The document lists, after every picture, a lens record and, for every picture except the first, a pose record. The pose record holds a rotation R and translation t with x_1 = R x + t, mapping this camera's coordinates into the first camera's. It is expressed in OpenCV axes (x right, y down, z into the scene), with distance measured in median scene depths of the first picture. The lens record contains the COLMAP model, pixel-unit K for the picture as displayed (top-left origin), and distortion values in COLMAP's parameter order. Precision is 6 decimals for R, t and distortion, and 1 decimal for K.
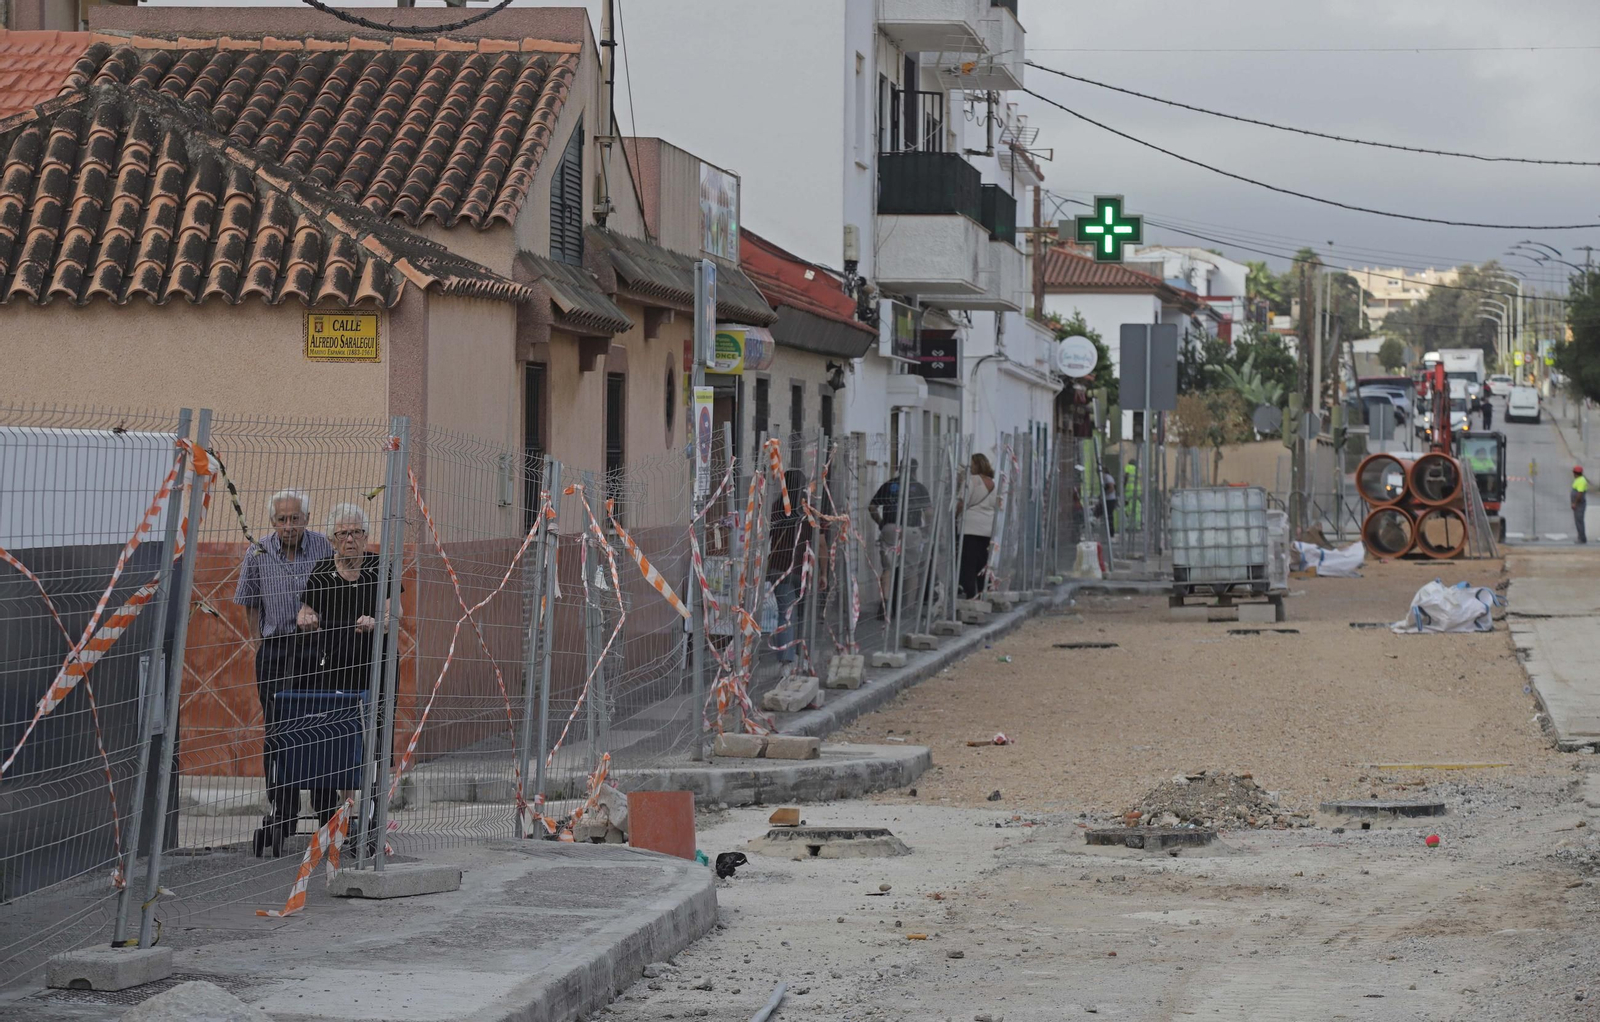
lens RADIAL K [[5220.1, 0, 799.0], [0, 5220.1, 511.4], [0, 0, 1]] dist [-0.132927, 0.000000]
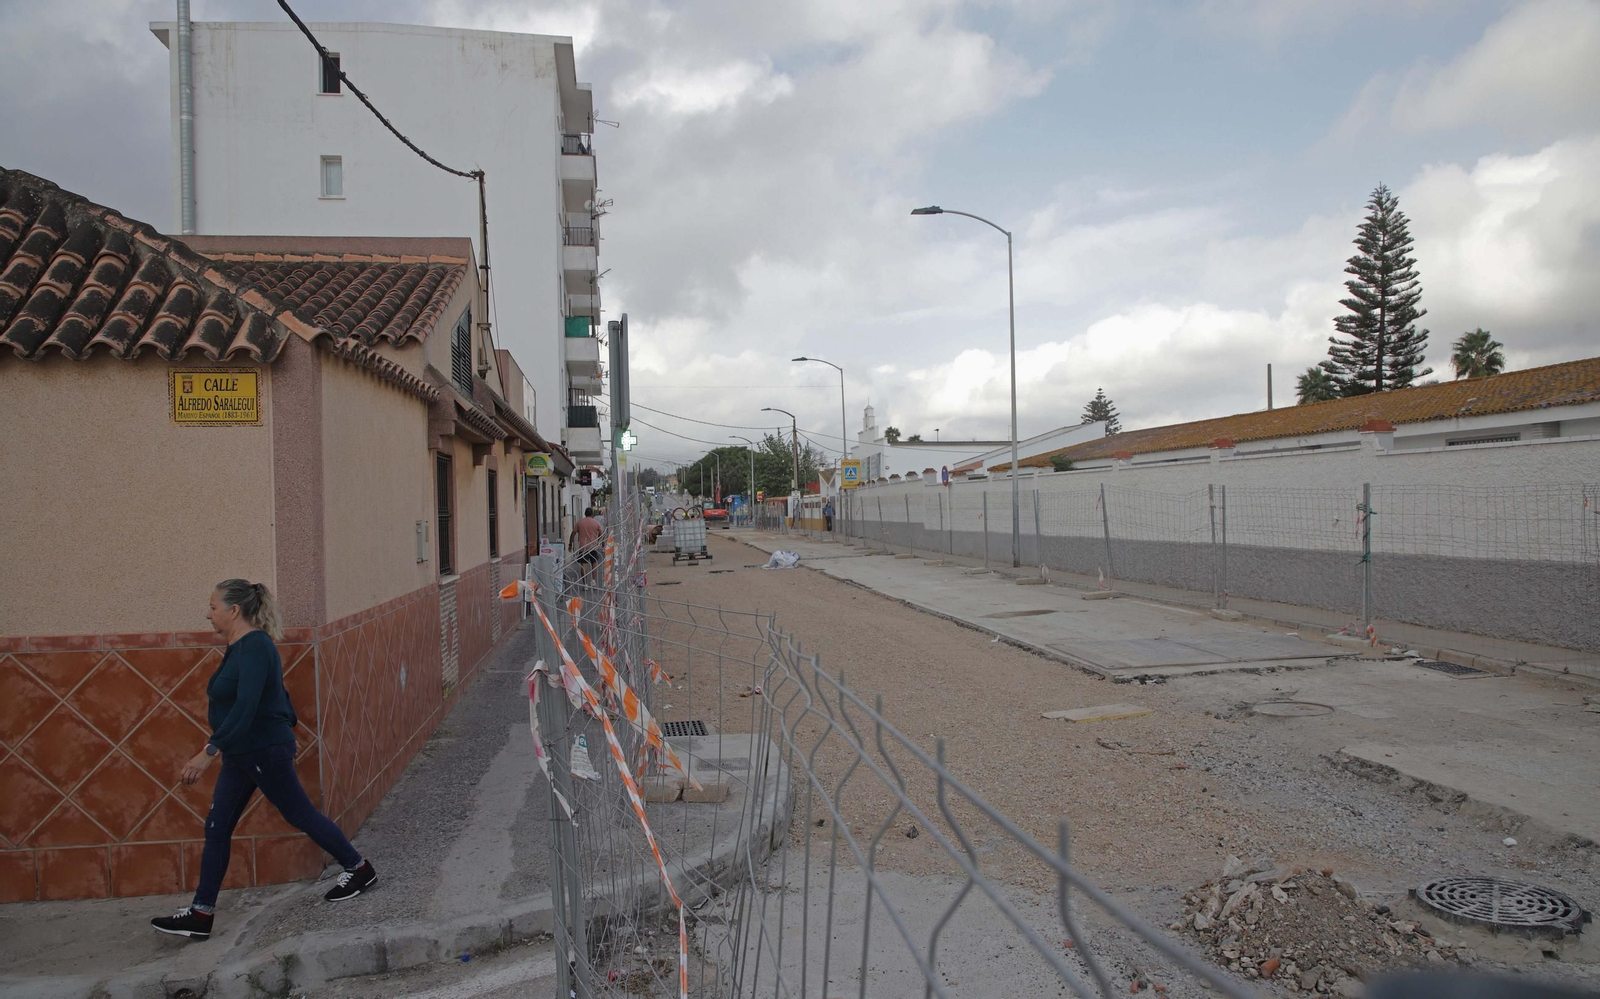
lens RADIAL K [[1131.0, 0, 809.3], [0, 1131.0, 543.0], [0, 0, 1]] dist [-0.071780, 0.038617]
pose [[0.965453, -0.034707, 0.258256, -0.039224], [0.029439, 0.999273, 0.024240, -0.010242], [-0.258910, -0.015800, 0.965772, 0.776873]]
